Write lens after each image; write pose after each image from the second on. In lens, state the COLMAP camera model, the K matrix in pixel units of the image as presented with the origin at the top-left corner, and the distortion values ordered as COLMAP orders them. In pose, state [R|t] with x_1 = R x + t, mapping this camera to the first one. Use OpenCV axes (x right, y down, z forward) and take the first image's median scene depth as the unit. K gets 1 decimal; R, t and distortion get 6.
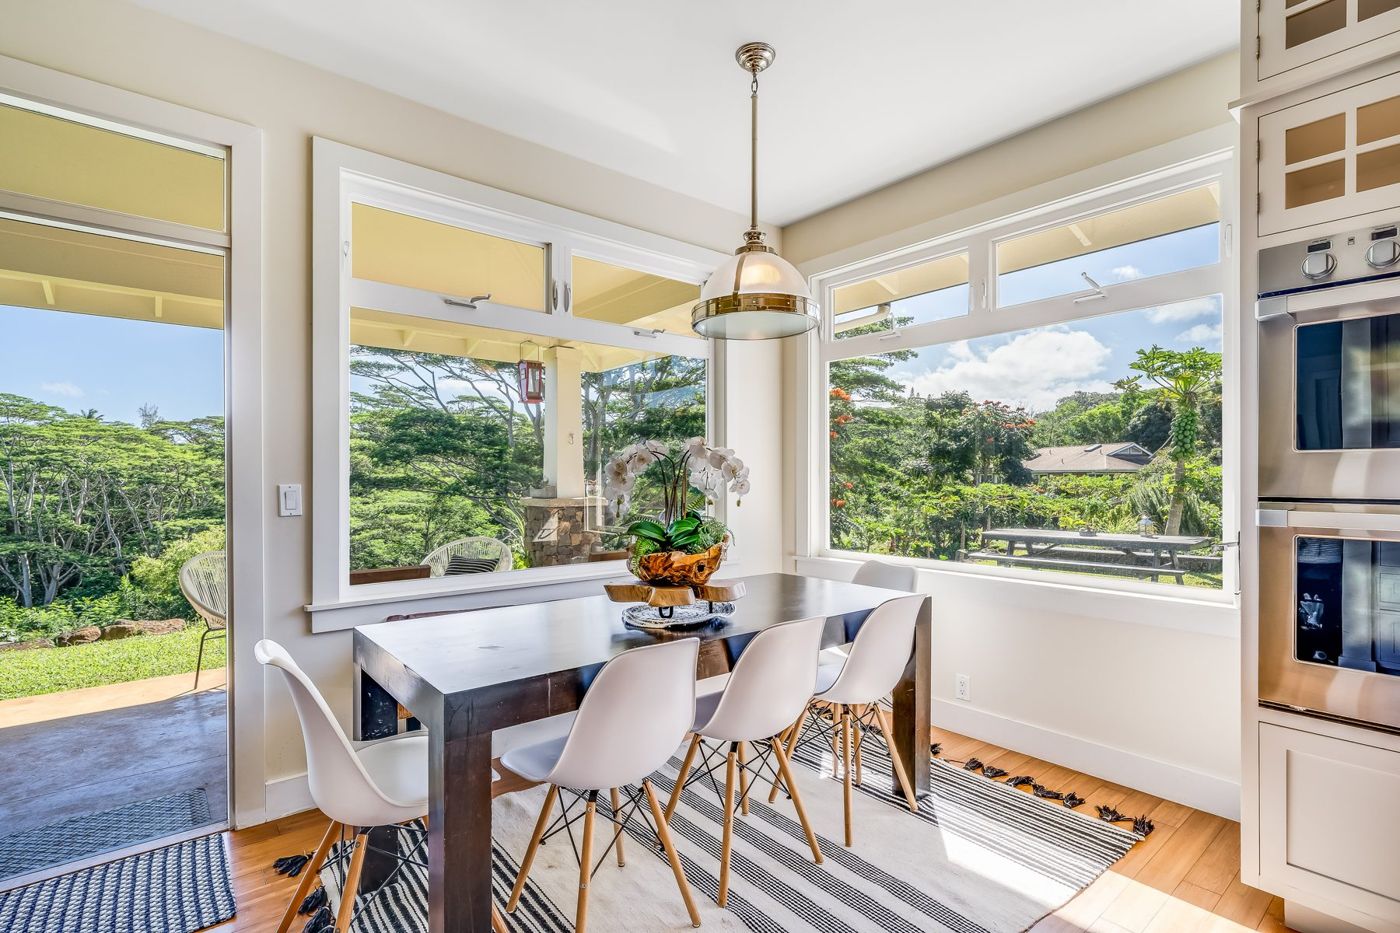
lens RADIAL K [[669.6, 0, 700.0], [0, 669.6, 466.5], [0, 0, 1]] dist [0.002195, 0.000416]
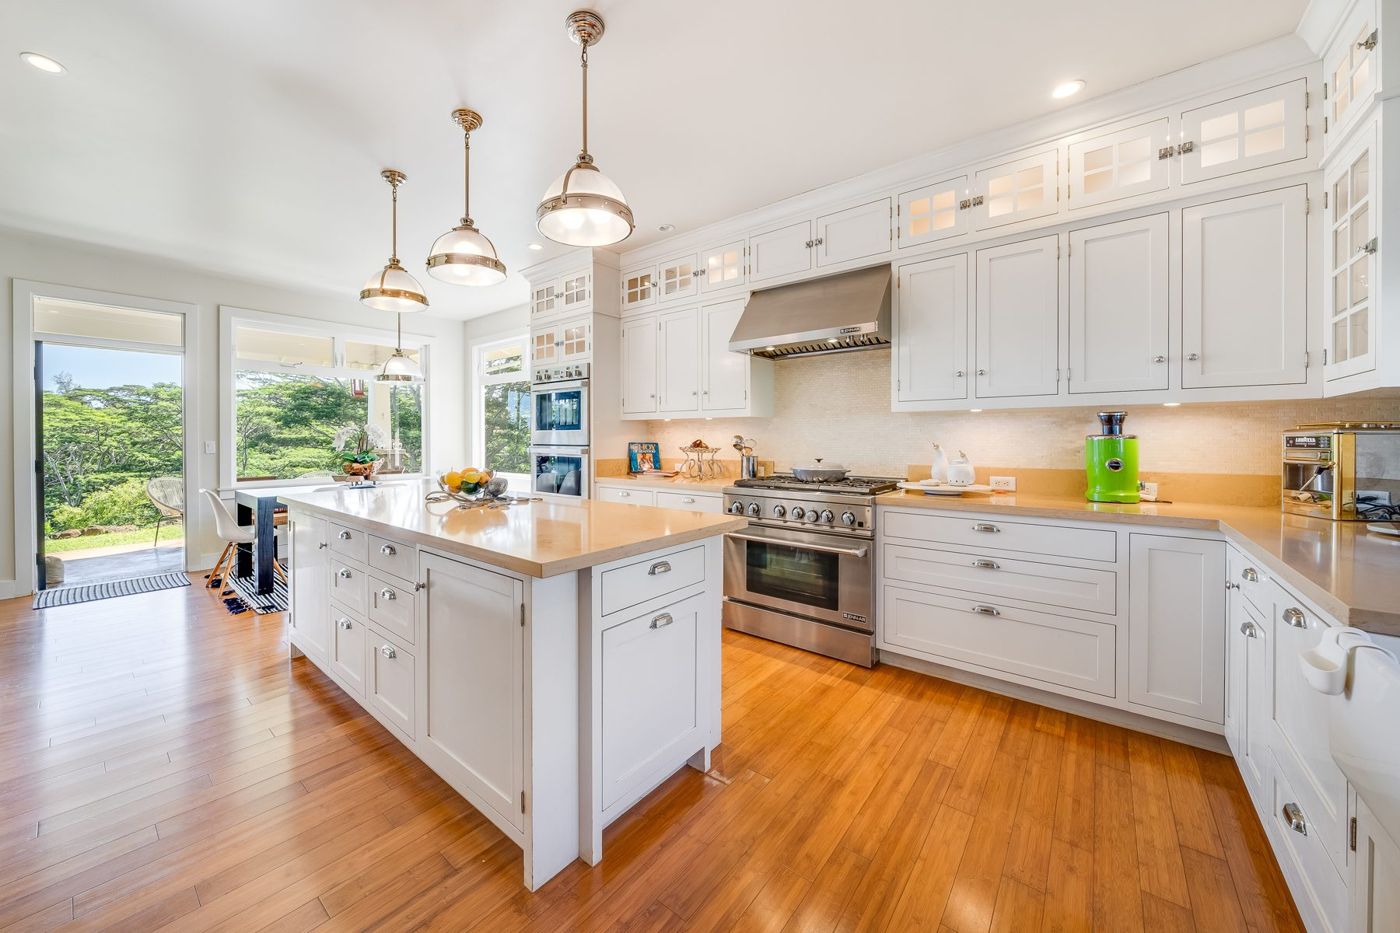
lens RADIAL K [[593.2, 0, 700.4], [0, 593.2, 431.9], [0, 0, 1]] dist [-0.000594, -0.000255]
pose [[0.988806, 0.001846, 0.149193, 0.112133], [-0.002872, 0.999974, 0.006663, -0.003606], [-0.149177, -0.007017, 0.988786, -0.188679]]
